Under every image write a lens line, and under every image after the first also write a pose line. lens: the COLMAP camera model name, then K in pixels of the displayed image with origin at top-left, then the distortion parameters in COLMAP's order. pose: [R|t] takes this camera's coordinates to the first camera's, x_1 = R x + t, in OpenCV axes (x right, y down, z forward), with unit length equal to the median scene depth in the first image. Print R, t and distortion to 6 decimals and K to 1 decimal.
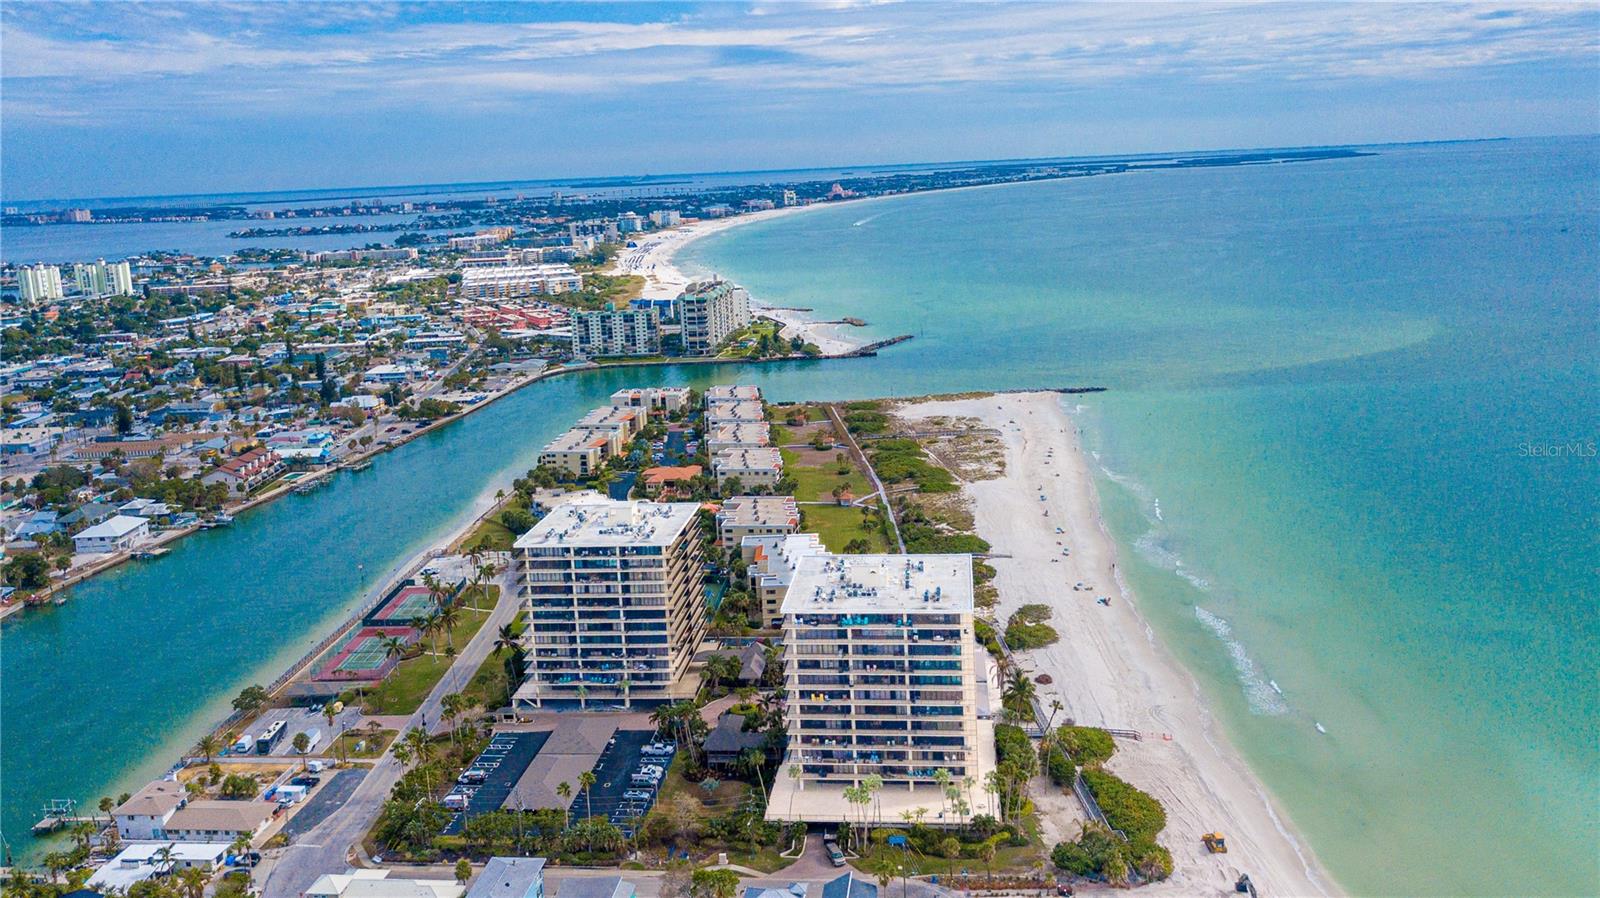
lens RADIAL K [[1326.8, 0, 800.8], [0, 1326.8, 497.7], [0, 0, 1]] dist [0.020651, -0.016208]
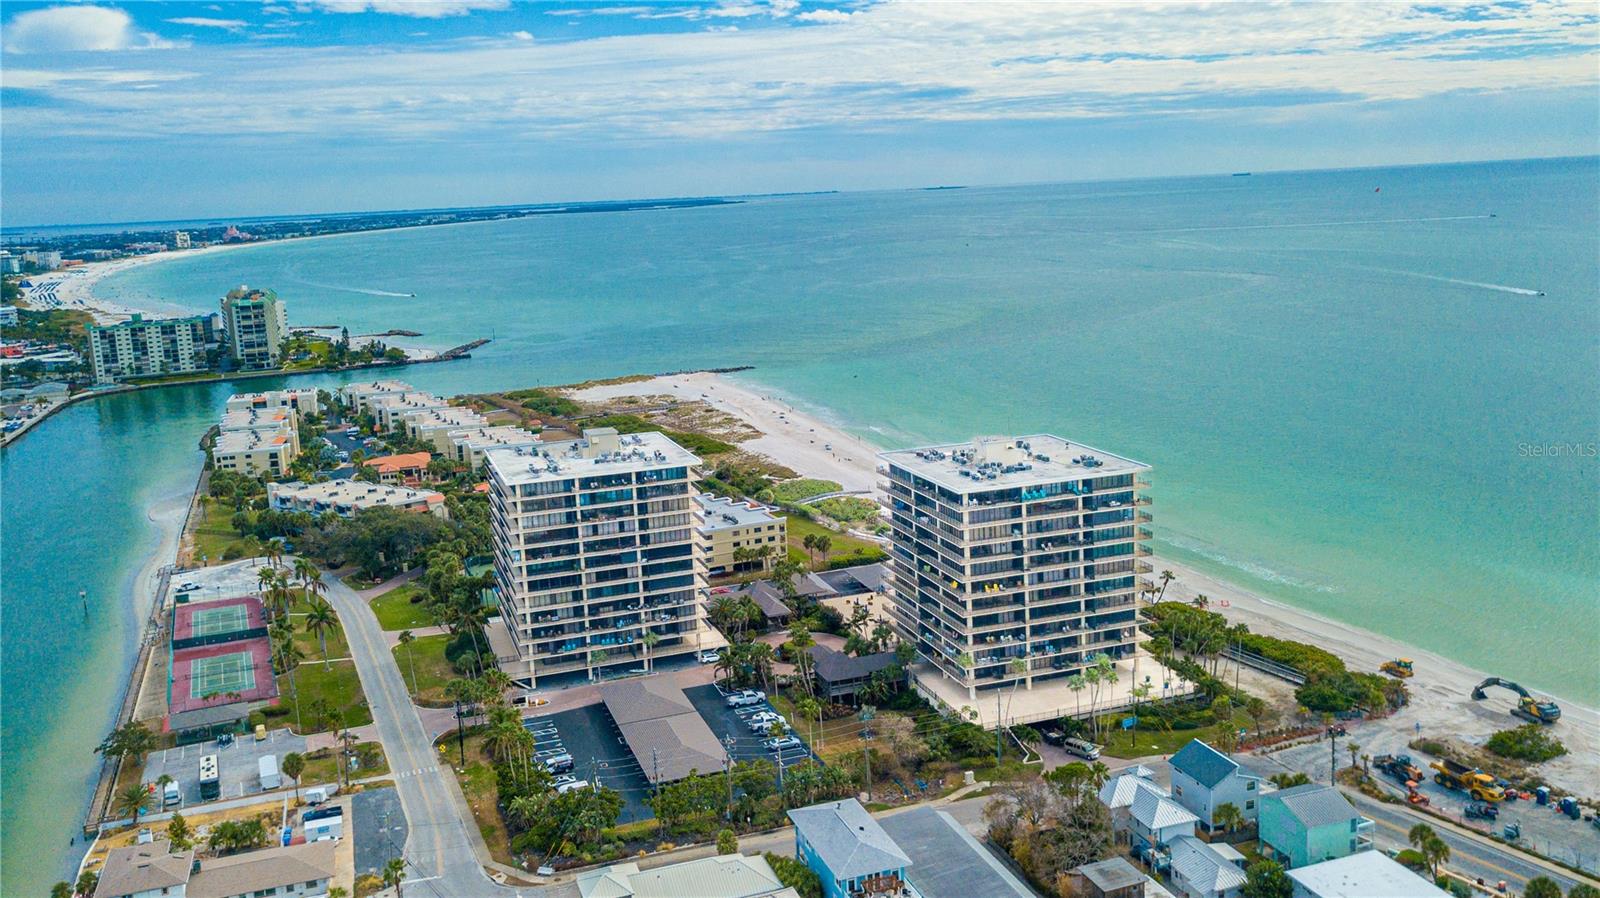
lens RADIAL K [[1326.8, 0, 800.8], [0, 1326.8, 497.7], [0, 0, 1]] dist [0.020651, -0.016208]
pose [[0.907845, -0.096886, 0.407959, -0.377669], [0.109378, 0.993973, -0.007344, 0.069196], [-0.404788, 0.051289, 0.912971, 0.203002]]
